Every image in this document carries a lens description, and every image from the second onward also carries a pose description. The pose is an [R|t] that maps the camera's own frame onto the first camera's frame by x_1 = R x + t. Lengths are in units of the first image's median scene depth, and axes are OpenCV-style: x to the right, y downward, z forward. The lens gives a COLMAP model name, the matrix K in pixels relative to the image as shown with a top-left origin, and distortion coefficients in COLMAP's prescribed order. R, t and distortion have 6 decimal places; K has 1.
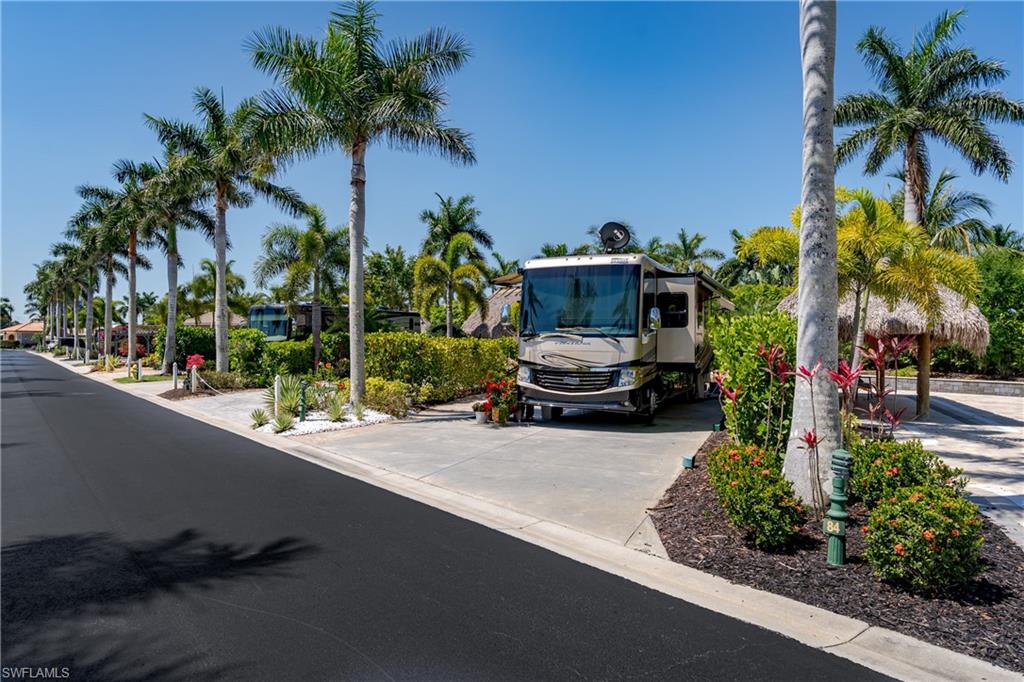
lens RADIAL K [[637.1, 0, 446.0], [0, 637.1, 338.6], [0, 0, 1]] dist [-0.005240, -0.002480]
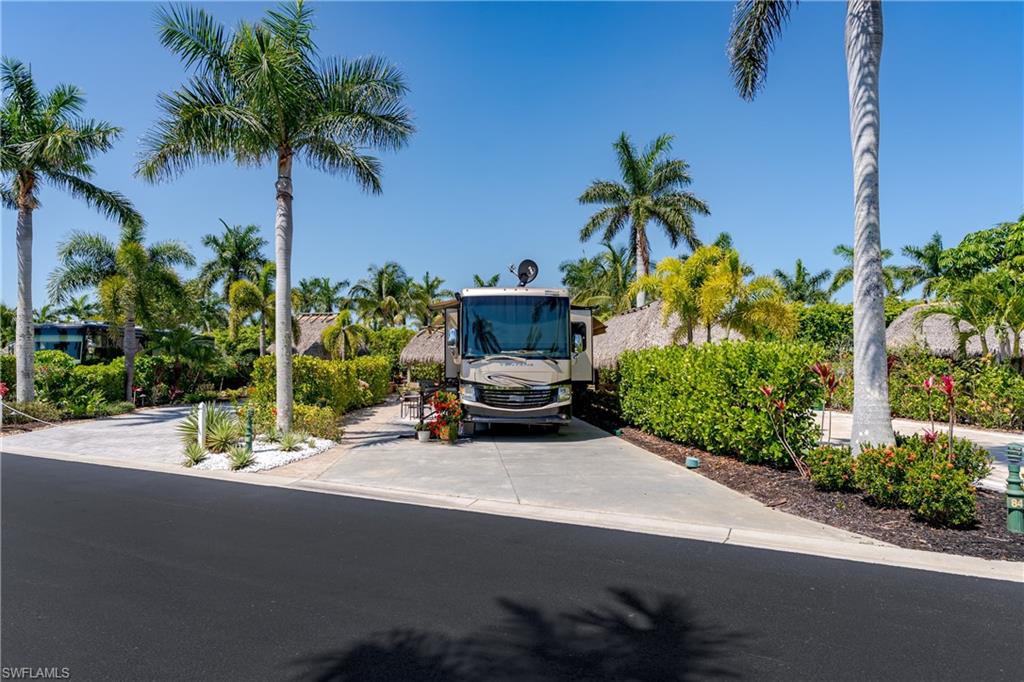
lens RADIAL K [[555.8, 0, 457.1], [0, 555.8, 350.0], [0, 0, 1]] dist [-0.000053, 0.000453]
pose [[0.892854, 0.008023, 0.450275, -0.312068], [0.002138, 0.999755, -0.022053, 0.002653], [-0.450341, 0.020653, 0.892618, 0.168916]]
